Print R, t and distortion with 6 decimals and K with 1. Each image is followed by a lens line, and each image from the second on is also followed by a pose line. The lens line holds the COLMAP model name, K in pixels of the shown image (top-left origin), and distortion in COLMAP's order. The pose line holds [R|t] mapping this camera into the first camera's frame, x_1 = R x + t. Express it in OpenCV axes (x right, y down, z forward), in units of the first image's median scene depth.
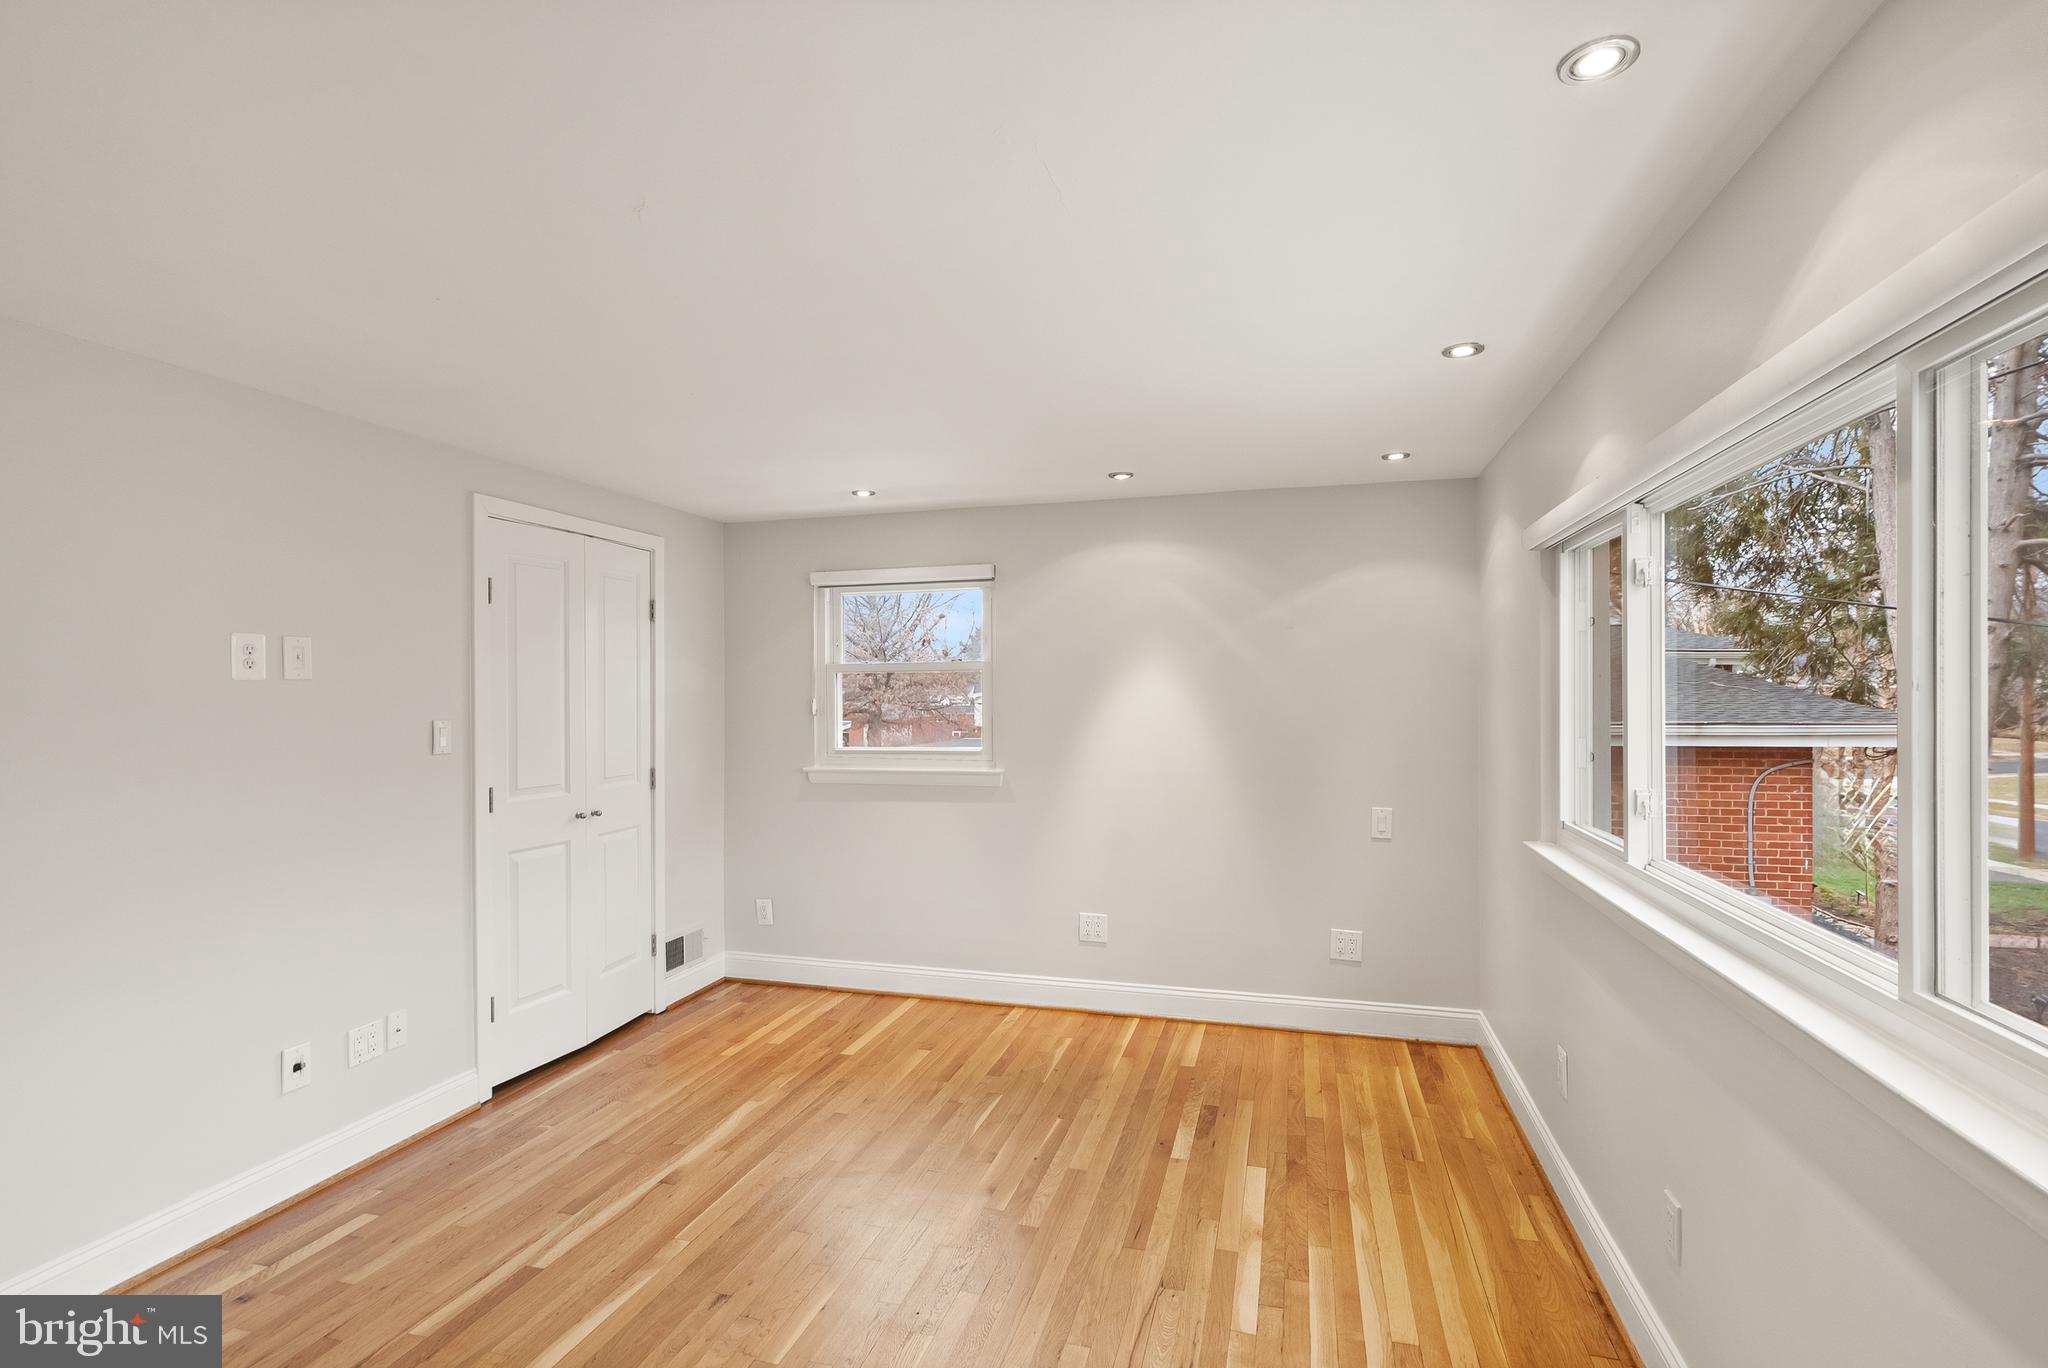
lens RADIAL K [[969.8, 0, 1022.4], [0, 969.8, 695.3], [0, 0, 1]] dist [-0.002984, 0.000989]
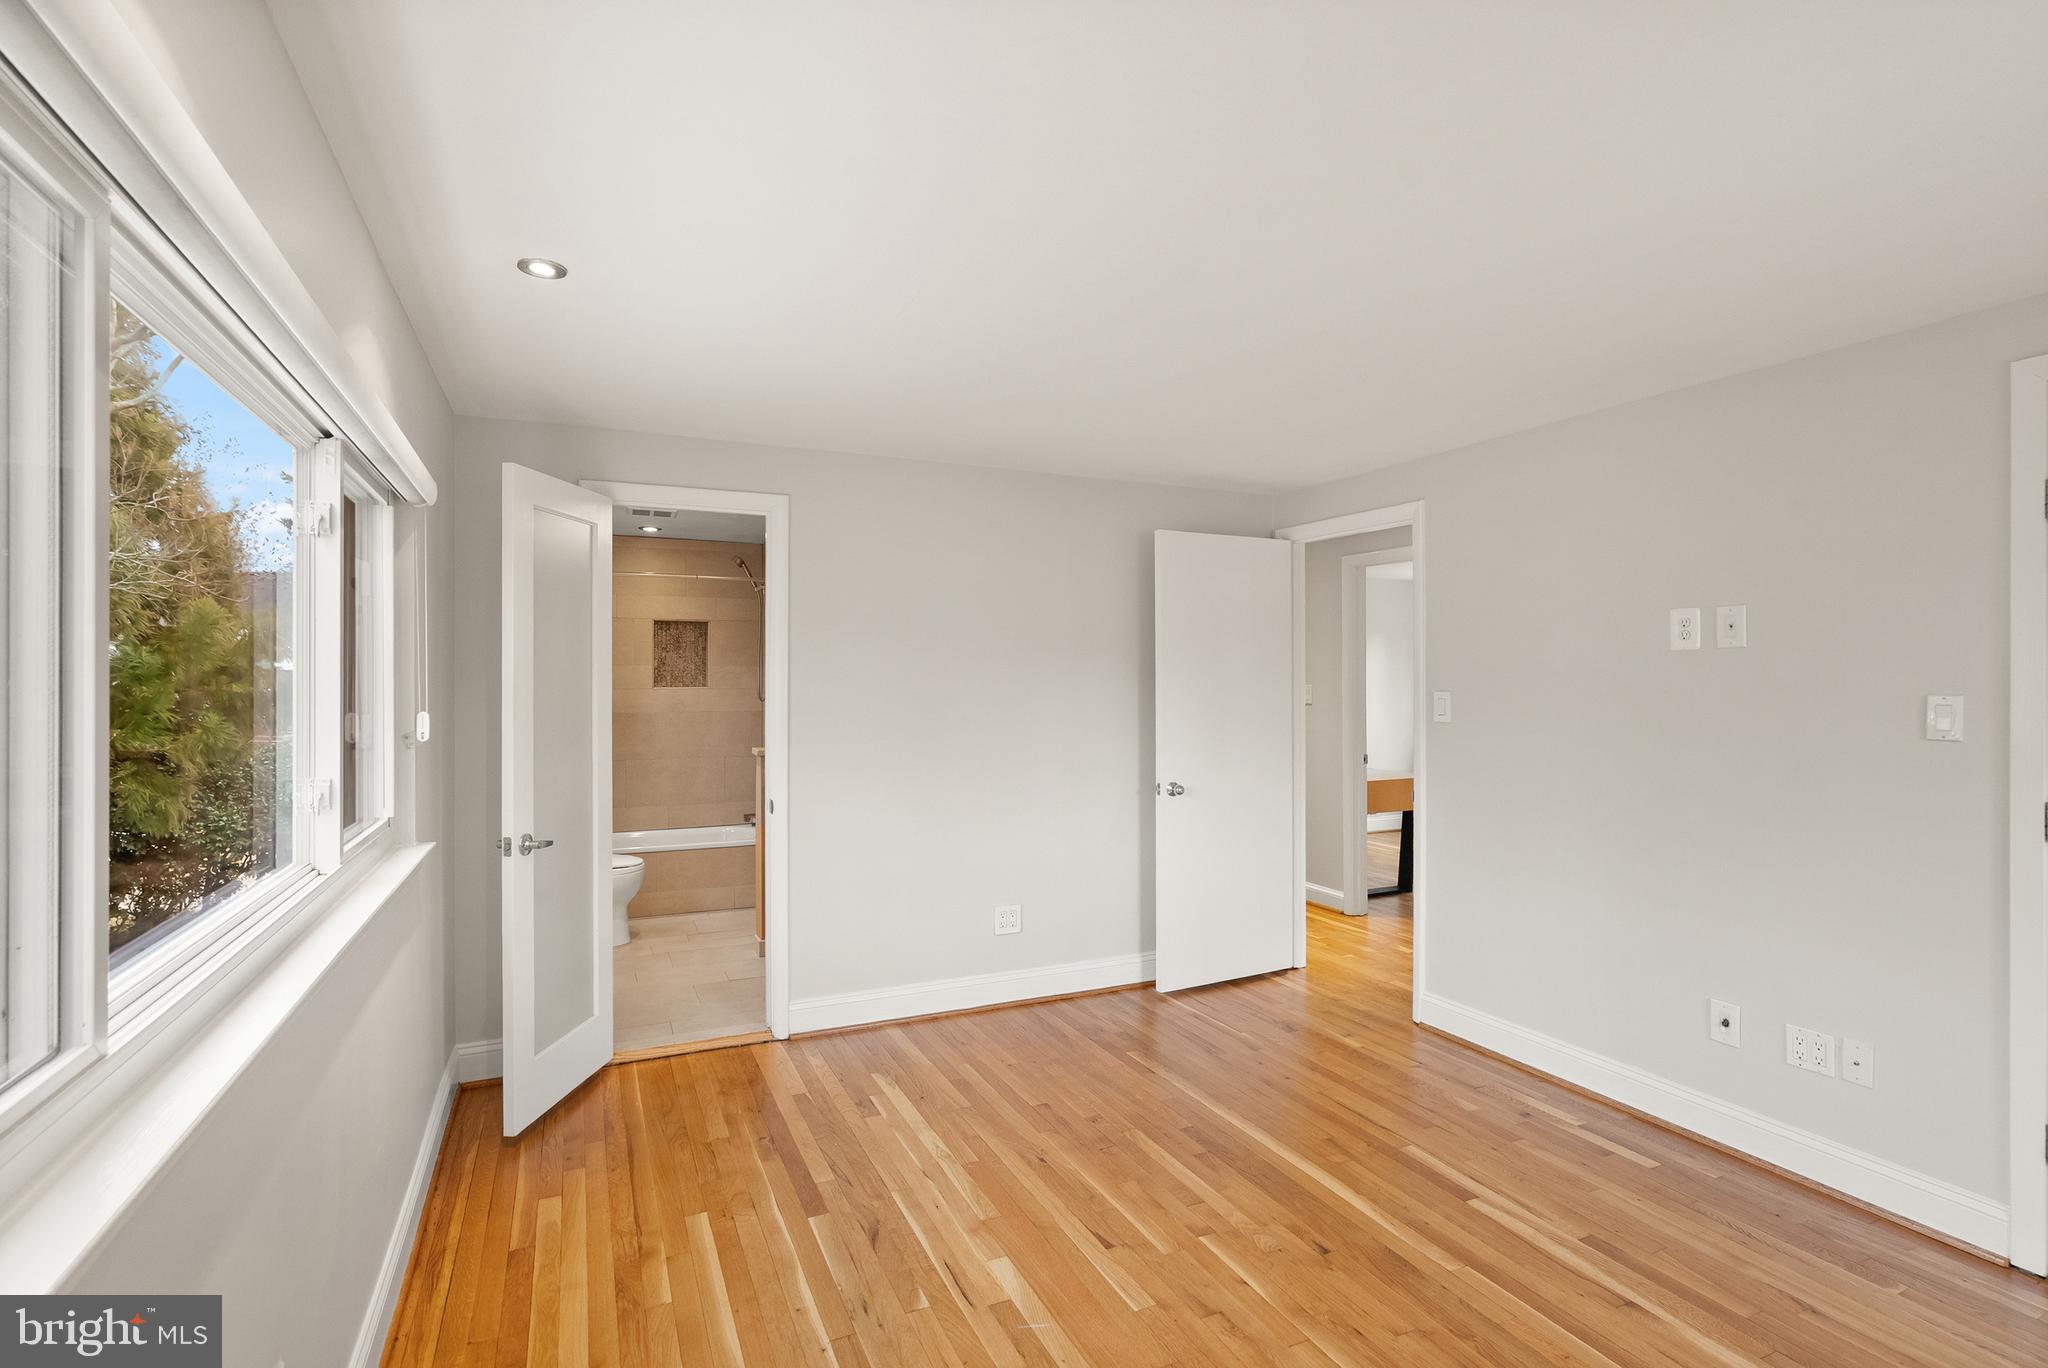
lens RADIAL K [[969.8, 0, 1018.2], [0, 969.8, 684.2], [0, 0, 1]] dist [-0.002984, 0.000989]
pose [[-0.767672, 0.009321, -0.640775, 0.387937], [0.006474, 0.999956, 0.006790, 0.008661], [0.640810, 0.001064, -0.767699, 1.039434]]
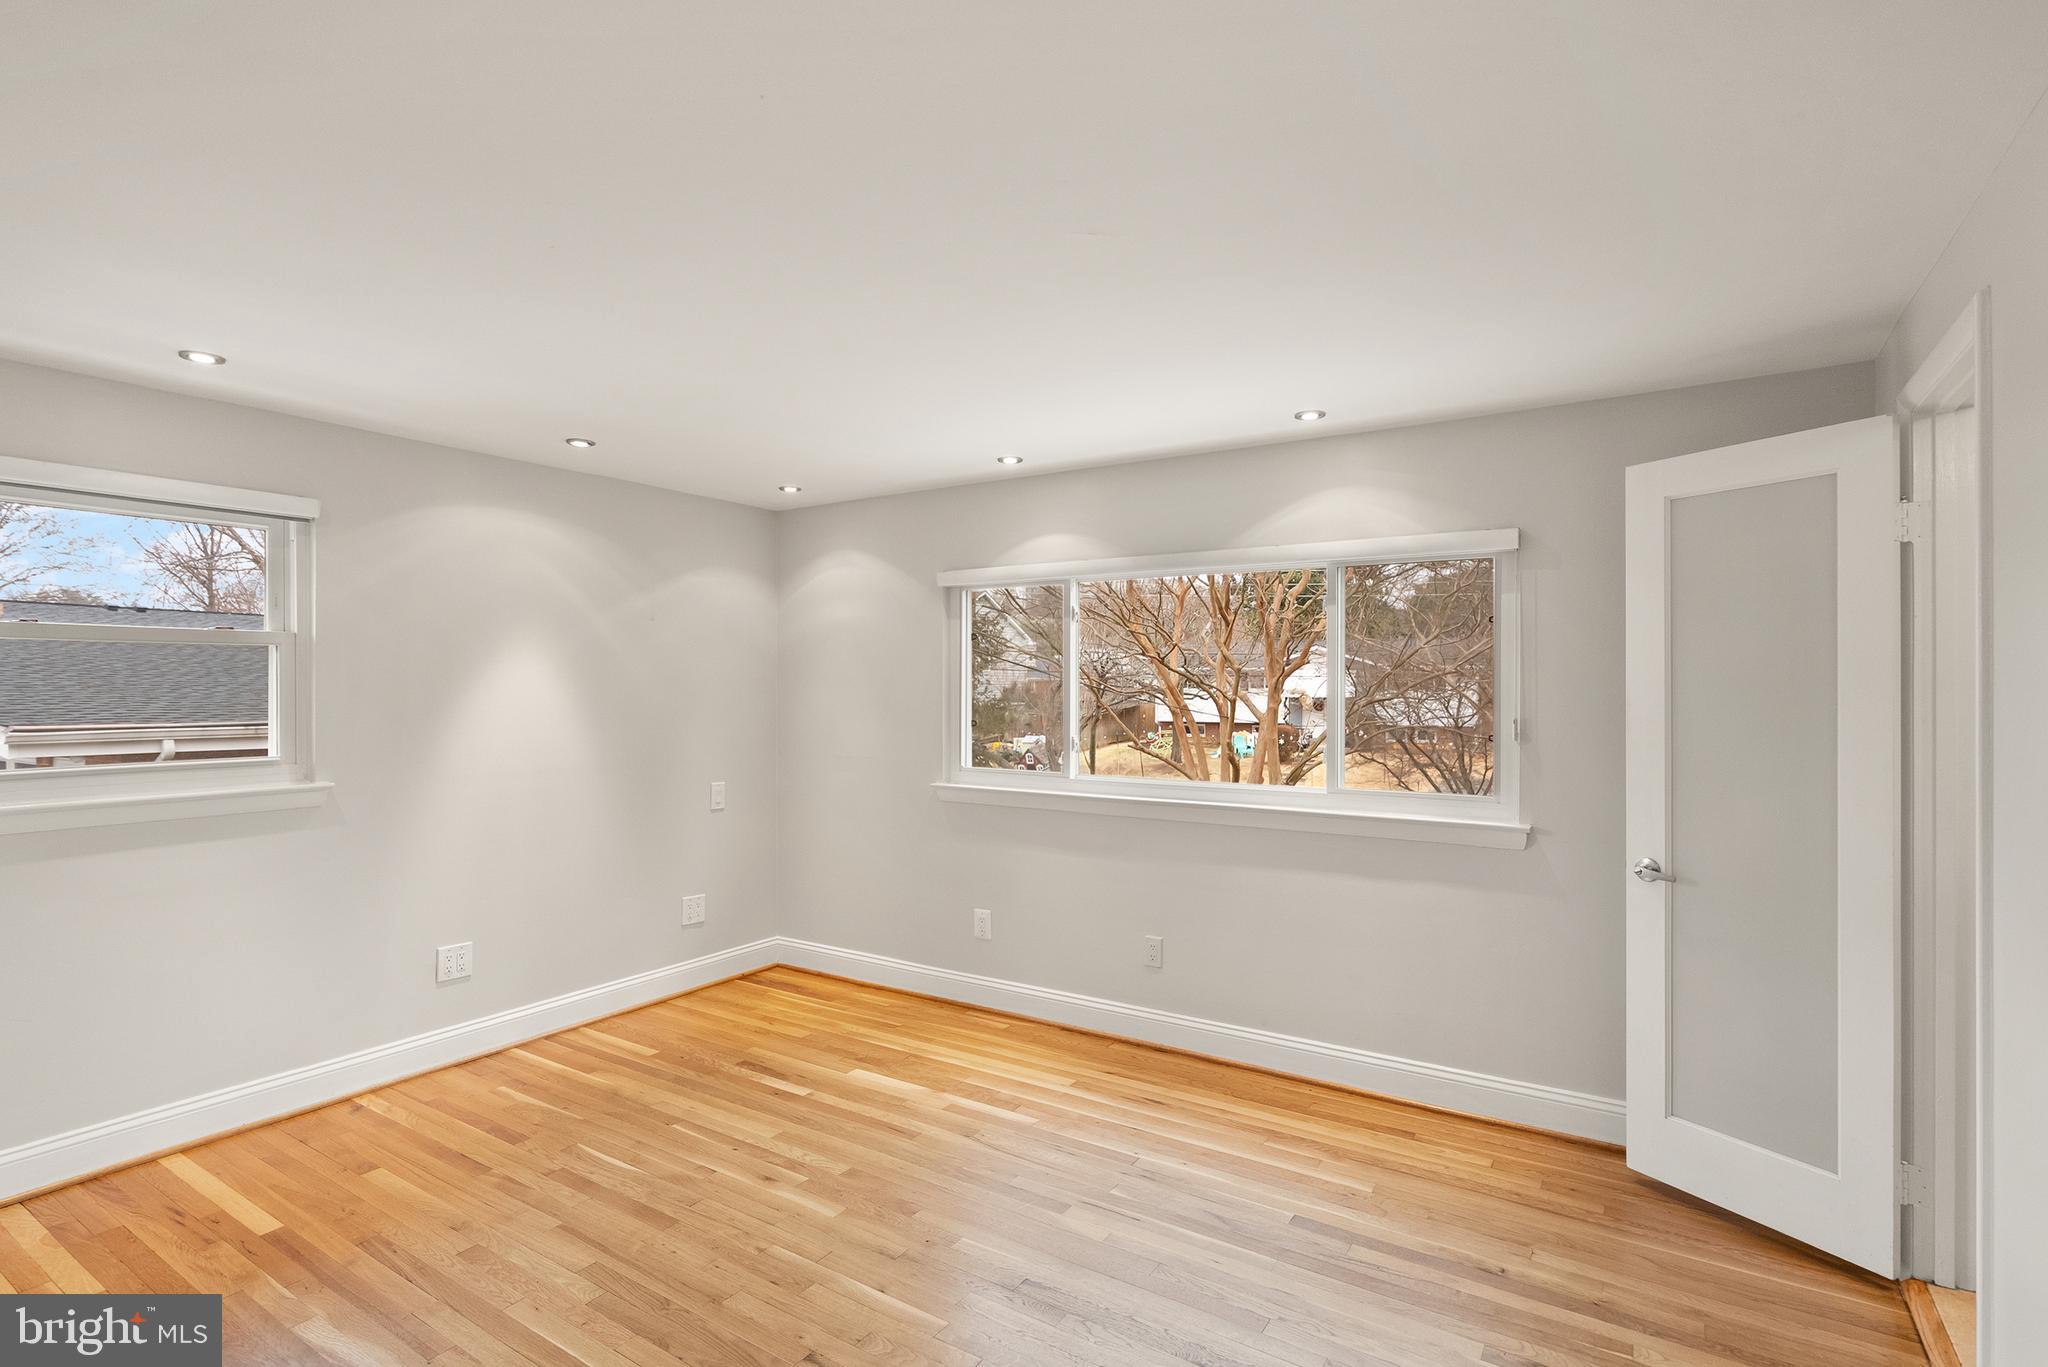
lens RADIAL K [[969.8, 0, 1028.0], [0, 969.8, 680.0], [0, 0, 1]] dist [-0.002984, 0.000989]
pose [[0.298723, 0.013455, 0.954245, -0.727946], [-0.004131, 0.999909, -0.012805, 0.008816], [-0.954331, -0.000117, 0.298751, 0.359720]]
